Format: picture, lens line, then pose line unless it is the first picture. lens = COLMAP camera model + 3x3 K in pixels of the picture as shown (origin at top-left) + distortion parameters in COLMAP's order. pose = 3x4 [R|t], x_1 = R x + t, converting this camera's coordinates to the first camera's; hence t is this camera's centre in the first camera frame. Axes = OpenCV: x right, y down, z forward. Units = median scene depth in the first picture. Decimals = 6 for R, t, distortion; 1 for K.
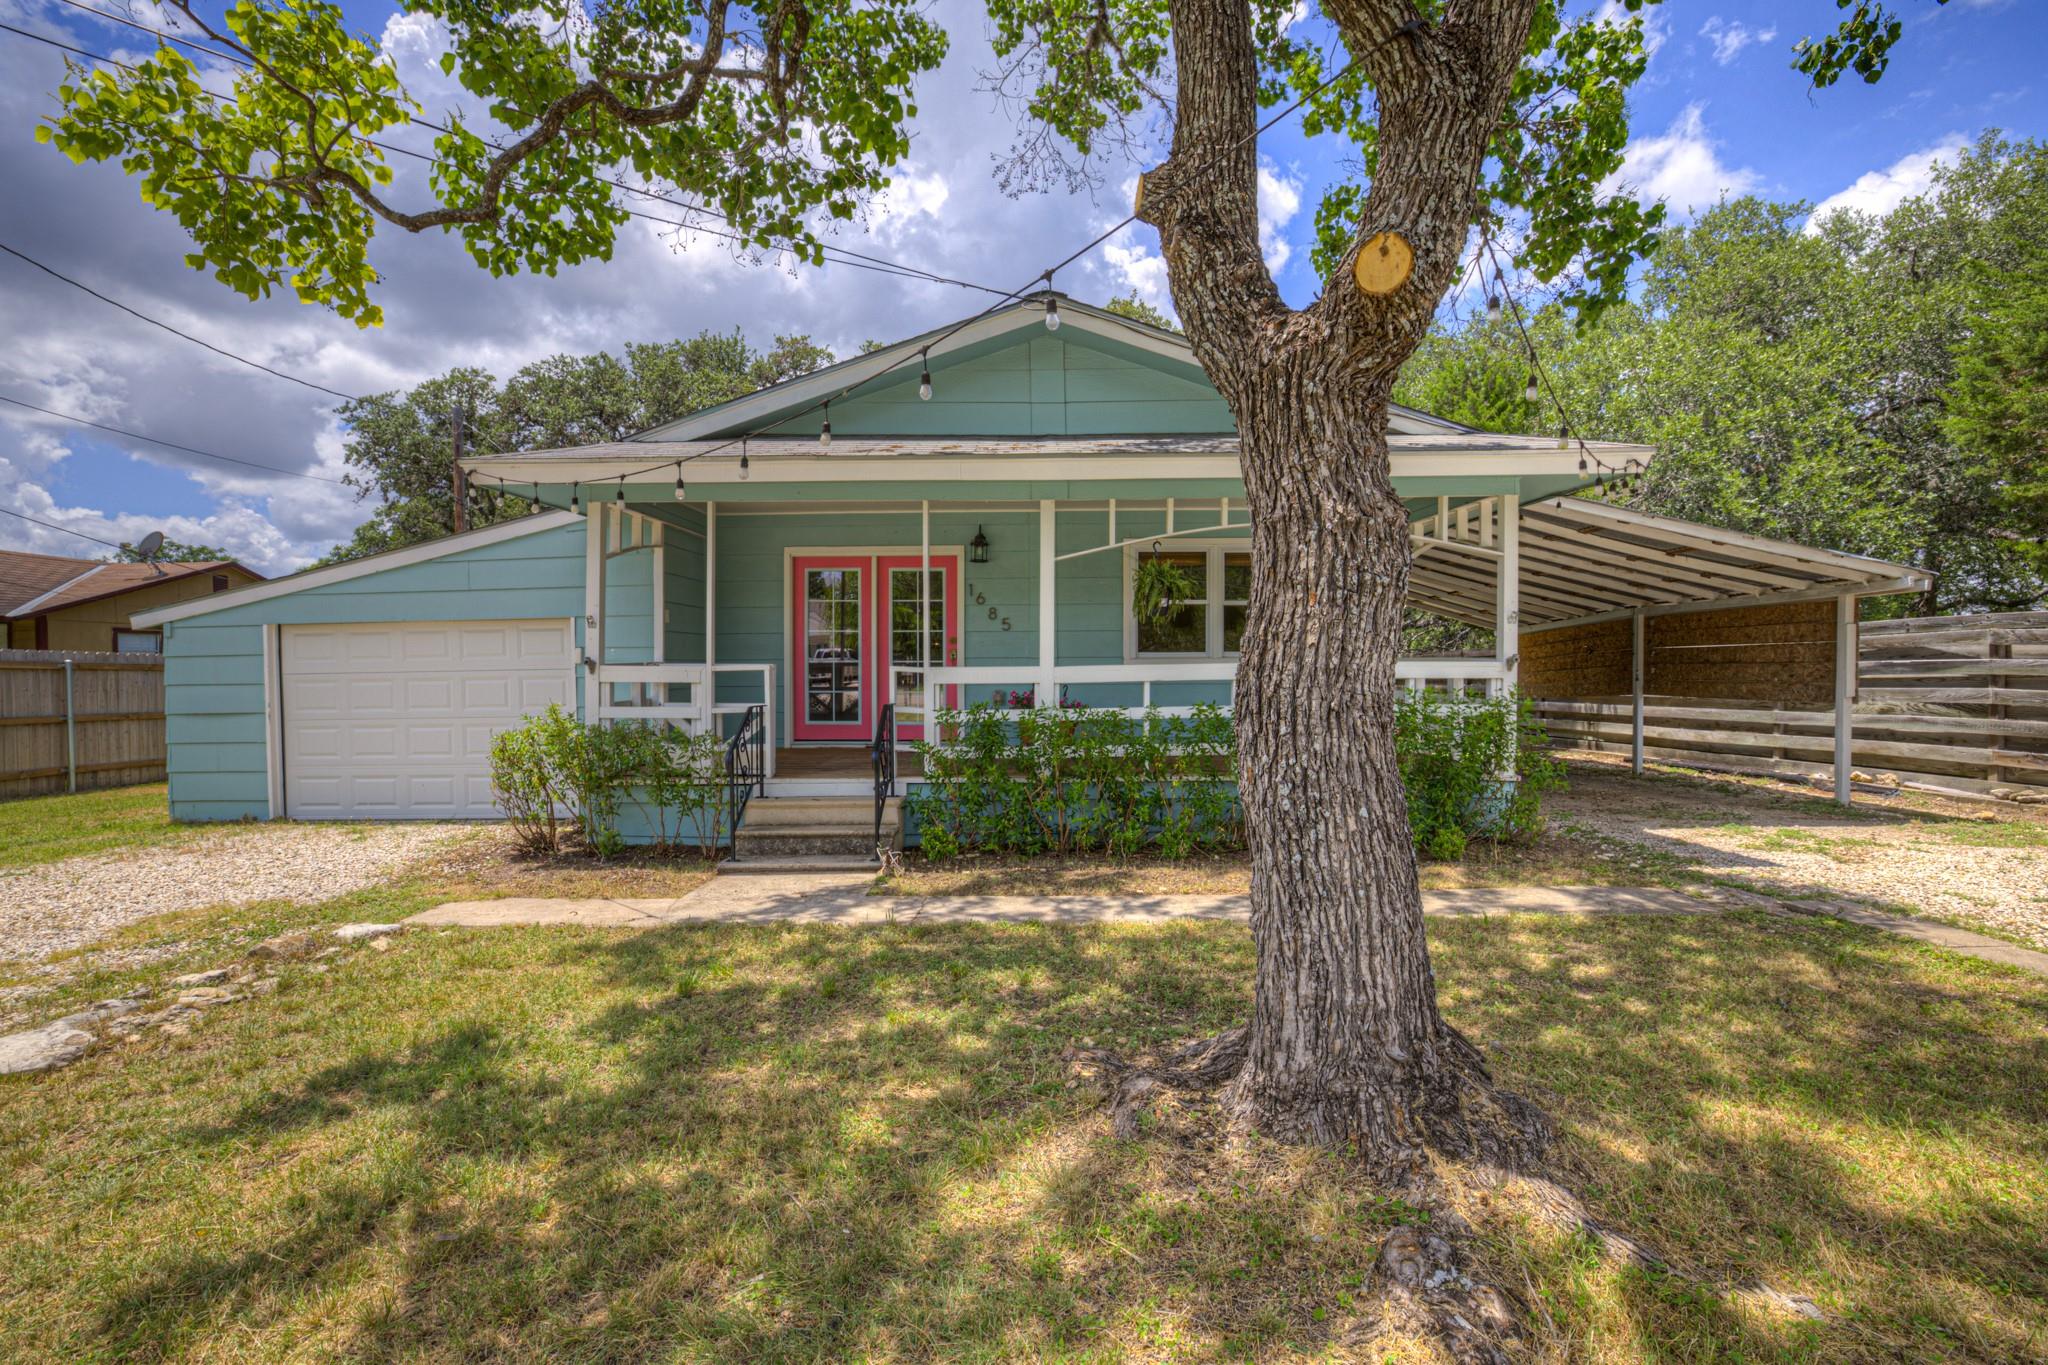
lens RADIAL K [[881.1, 0, 1025.5], [0, 881.1, 687.0], [0, 0, 1]] dist [-0.020567, 0.005882]
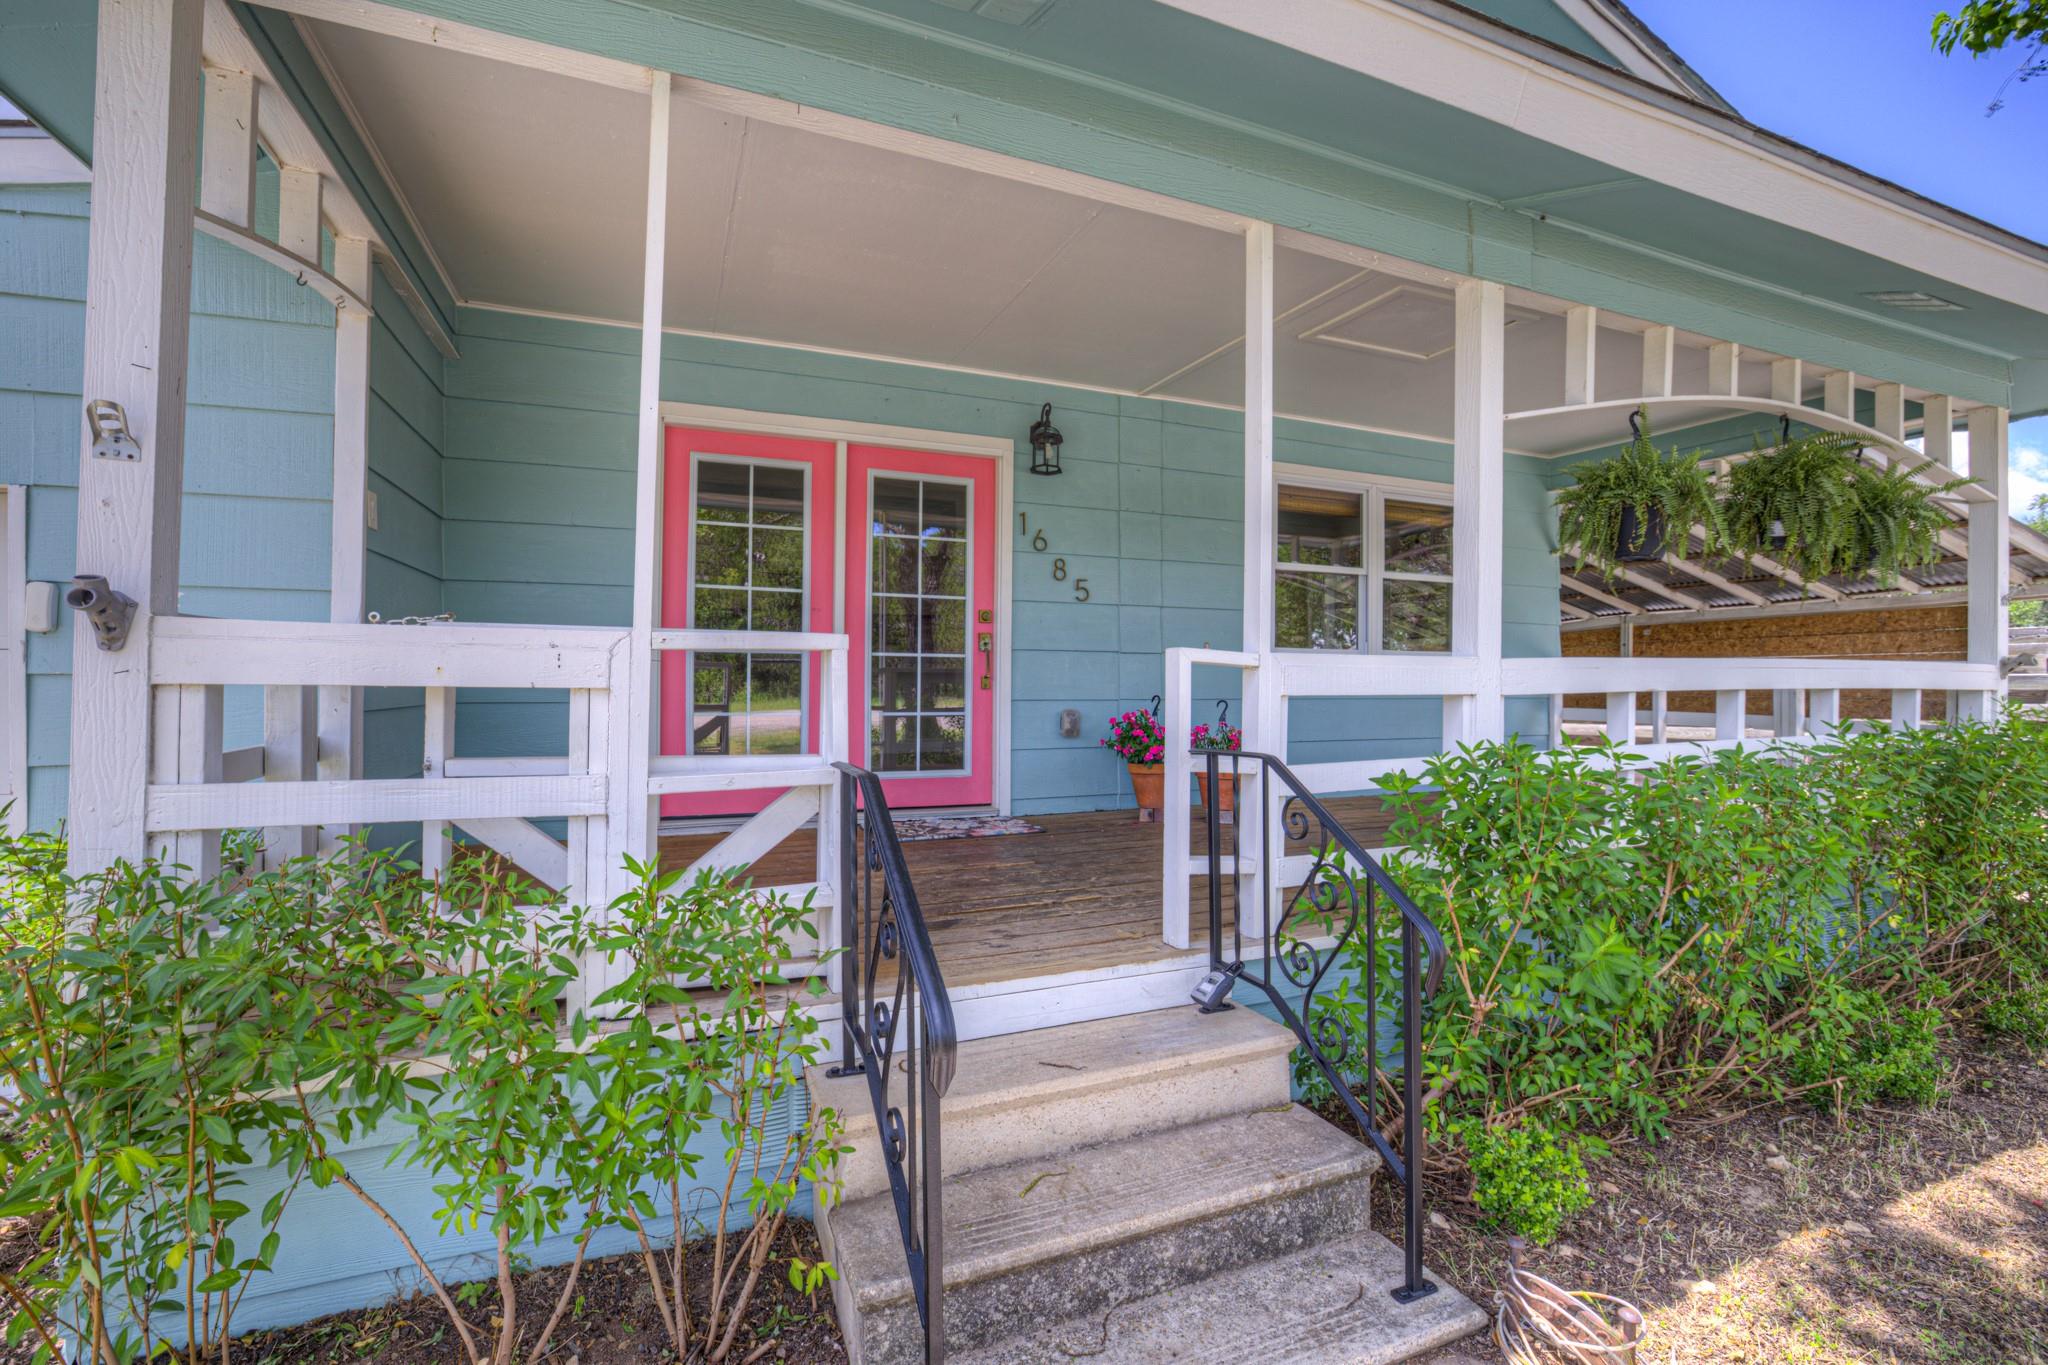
lens RADIAL K [[881.1, 0, 1025.3], [0, 881.1, 676.8], [0, 0, 1]] dist [-0.020567, 0.005882]
pose [[0.921574, 0.012376, 0.388006, -0.299832], [0.000937, 0.999418, -0.034103, 0.001166], [-0.388202, 0.031792, 0.921026, 0.576347]]
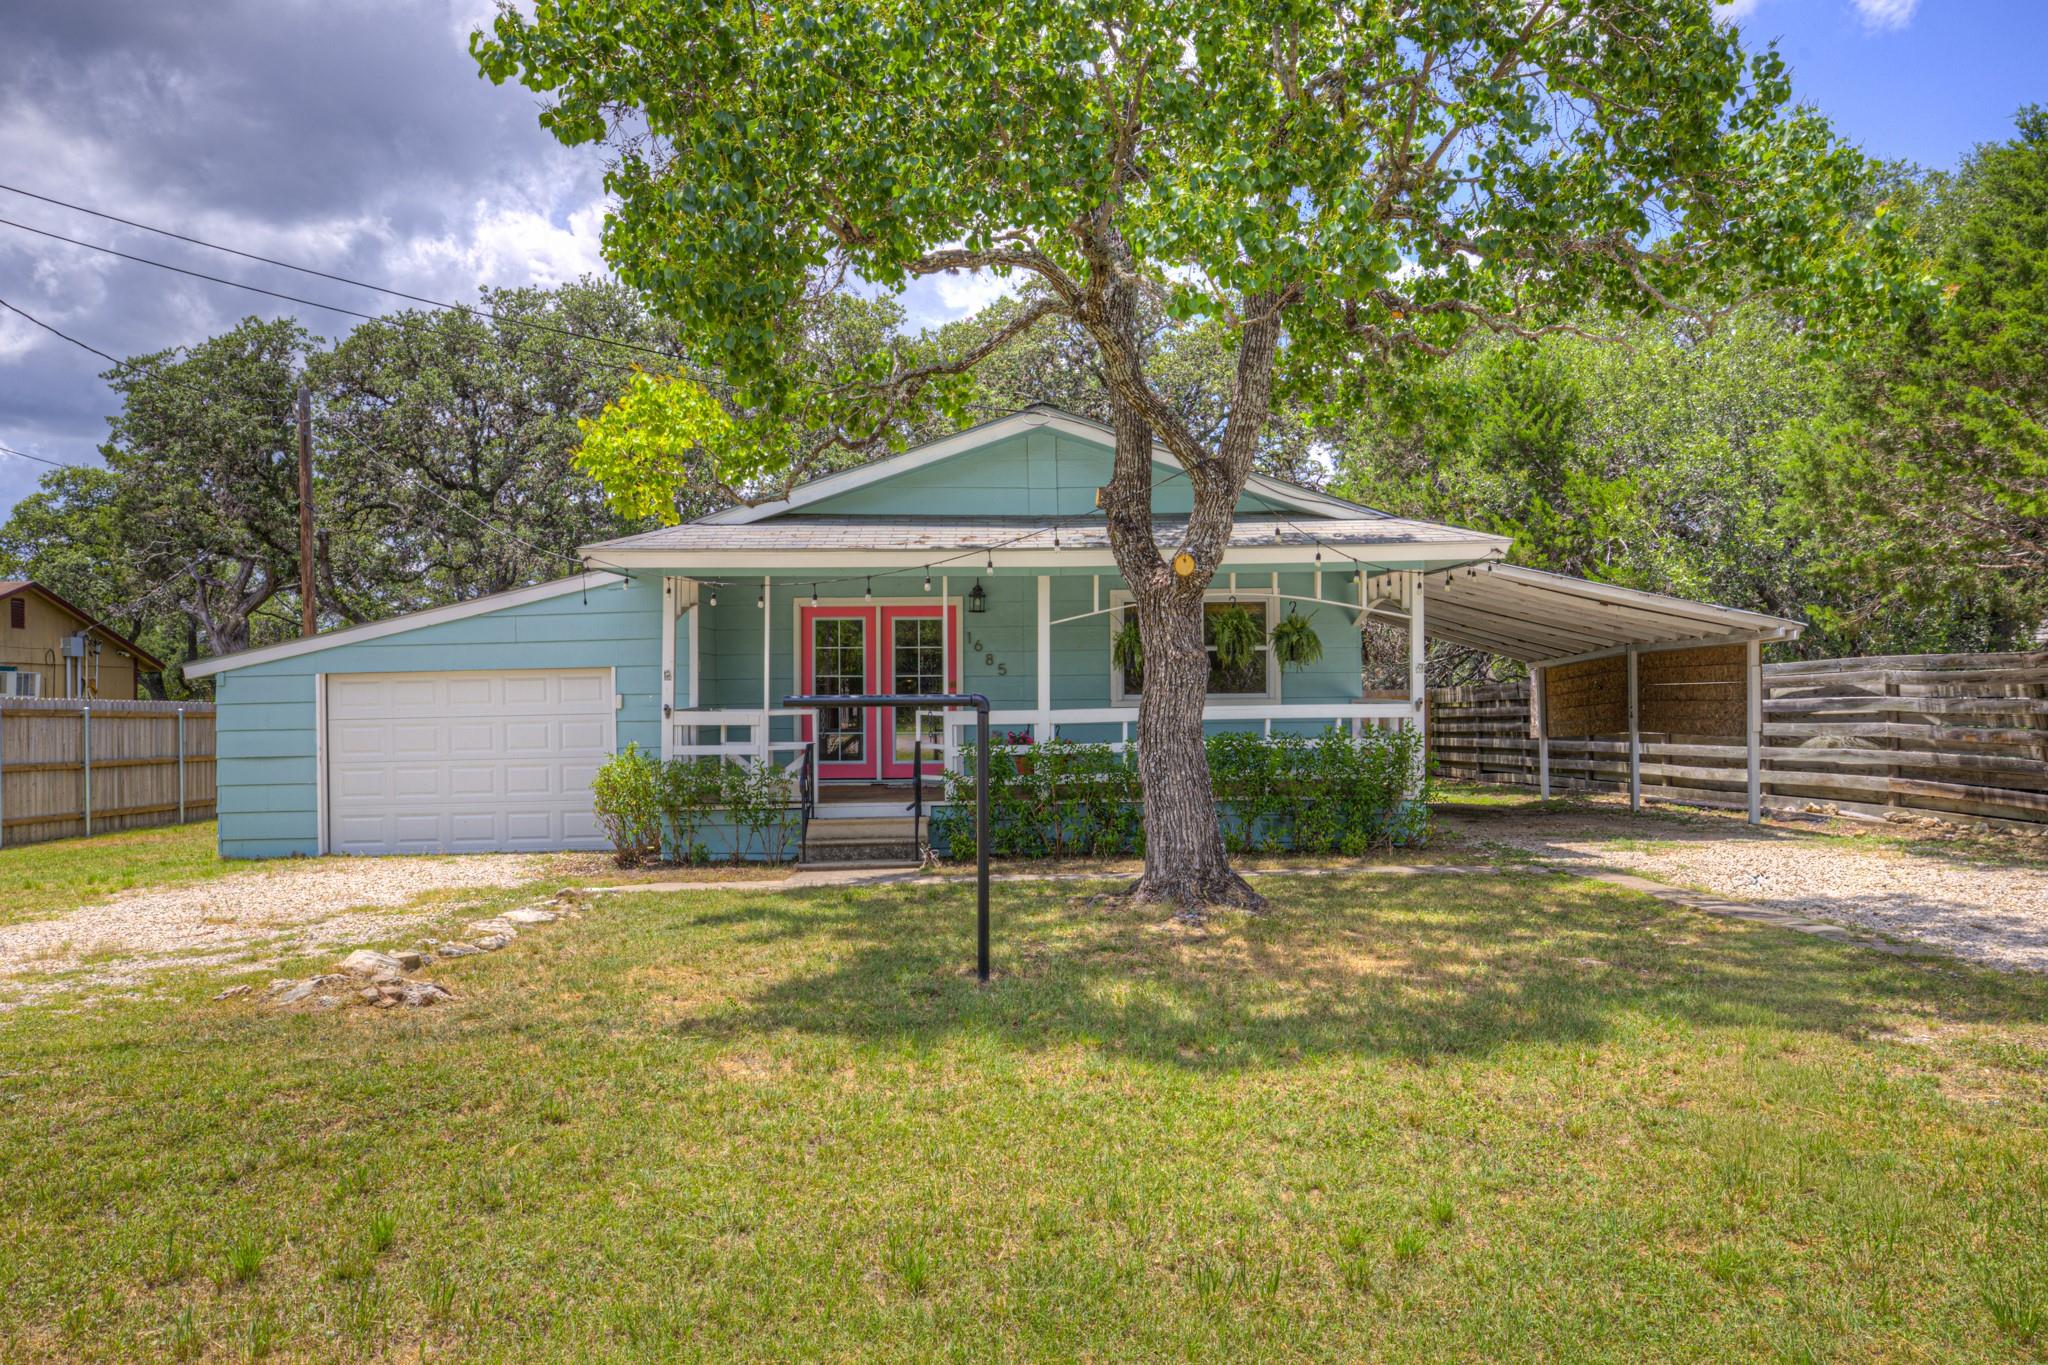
lens RADIAL K [[1439.3, 0, 1039.3], [0, 1439.3, 687.7], [0, 0, 1]] dist [0.027804, 0.026159]
pose [[0.999187, -0.005336, 0.039965, -0.052874], [0.006525, 0.999538, -0.029669, 0.004407], [-0.039788, 0.029906, 0.998761, -0.842531]]
